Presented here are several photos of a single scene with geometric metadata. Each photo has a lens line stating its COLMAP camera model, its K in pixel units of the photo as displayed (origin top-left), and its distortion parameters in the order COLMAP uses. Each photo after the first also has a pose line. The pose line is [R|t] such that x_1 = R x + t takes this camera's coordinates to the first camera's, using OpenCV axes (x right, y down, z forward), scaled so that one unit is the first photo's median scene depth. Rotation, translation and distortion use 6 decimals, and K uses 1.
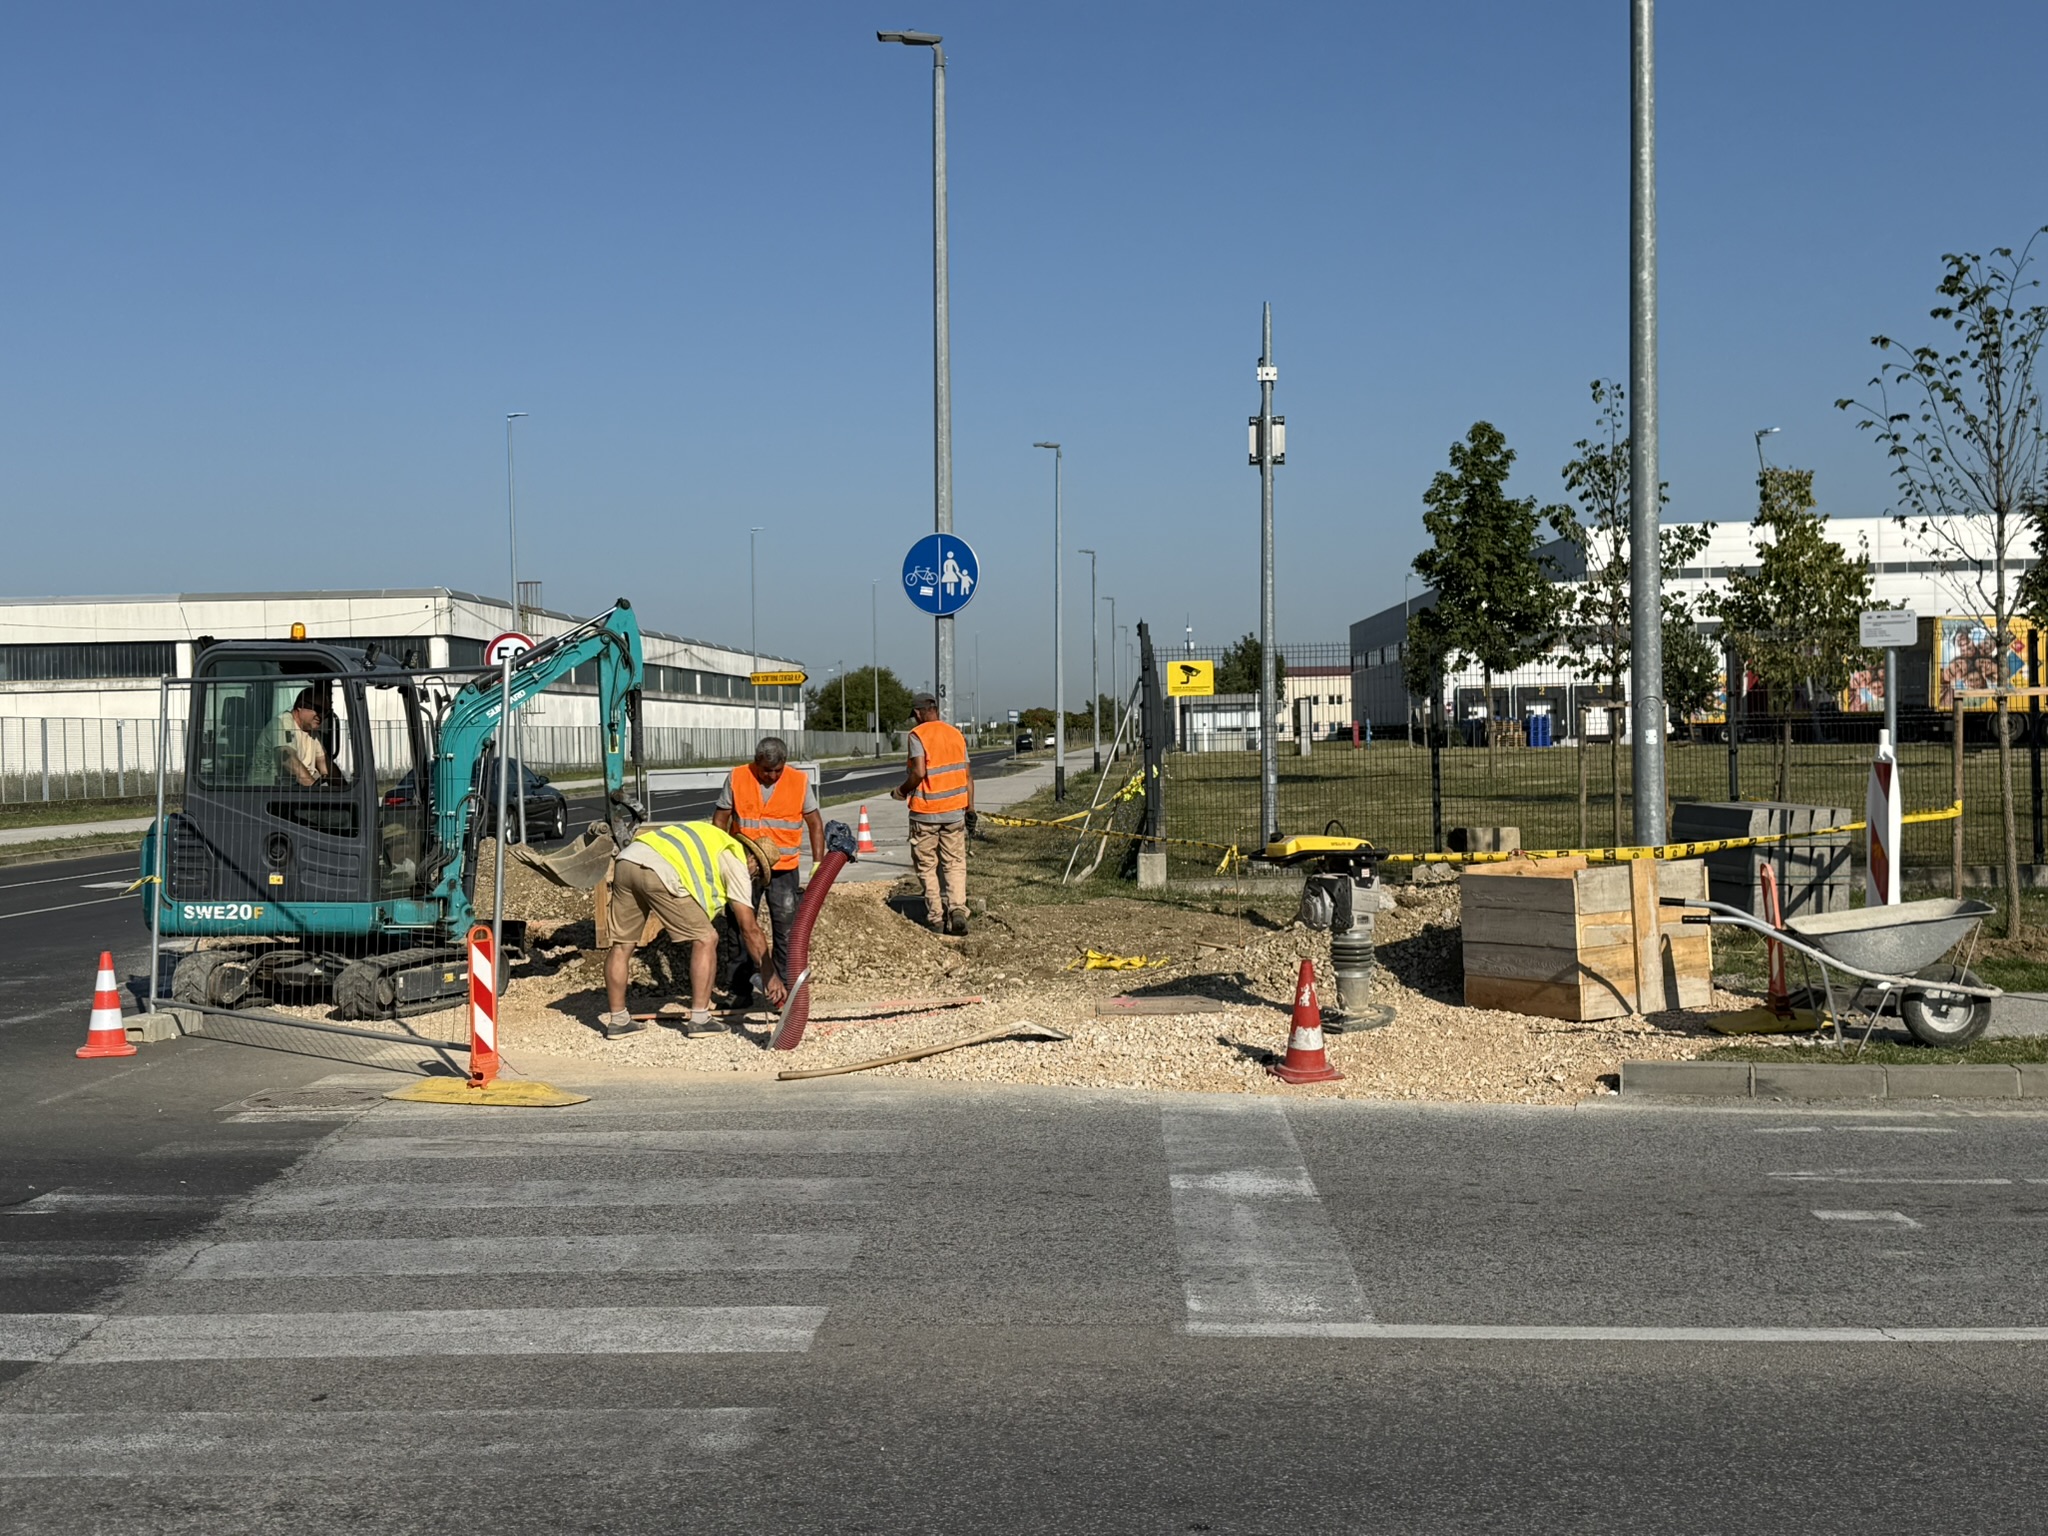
lens RADIAL K [[2446.3, 0, 1042.6], [0, 2446.3, 771.0], [0, 0, 1]] dist [0.101013, 0.000000]
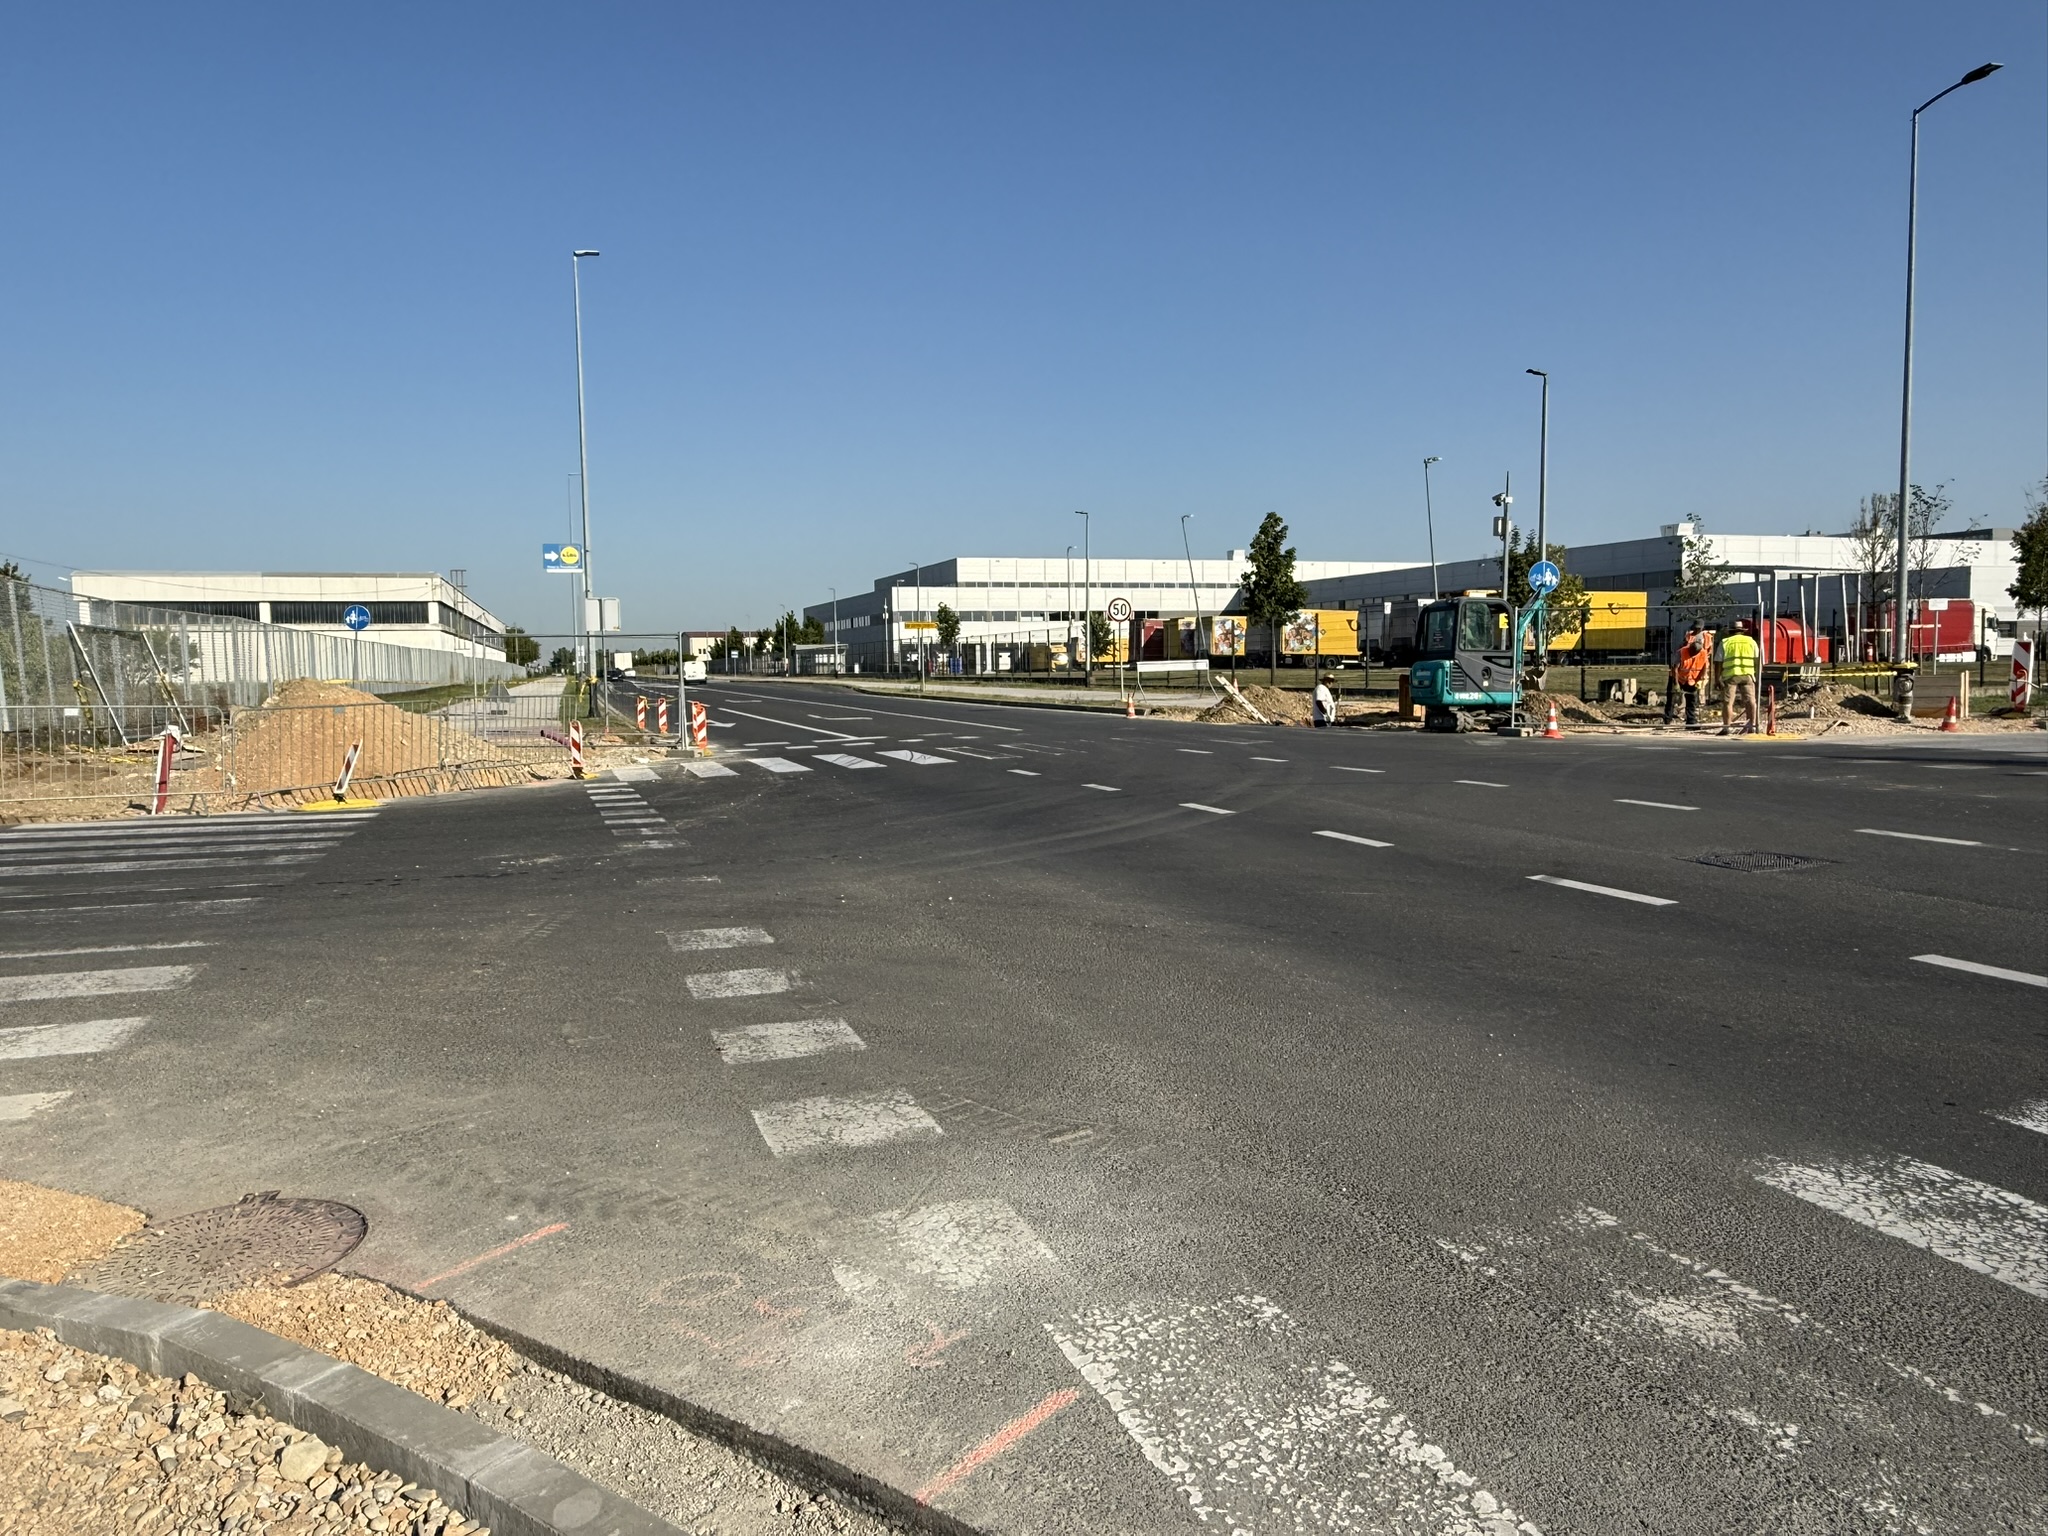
lens RADIAL K [[1430.4, 0, 1012.3], [0, 1430.4, 757.4], [0, 0, 1]] dist [0.003961, 0.005754]
pose [[0.935735, -0.013983, 0.352428, -0.485008], [-0.000942, 0.999111, 0.042144, 0.020906], [-0.352704, -0.039767, 0.934890, -0.104320]]
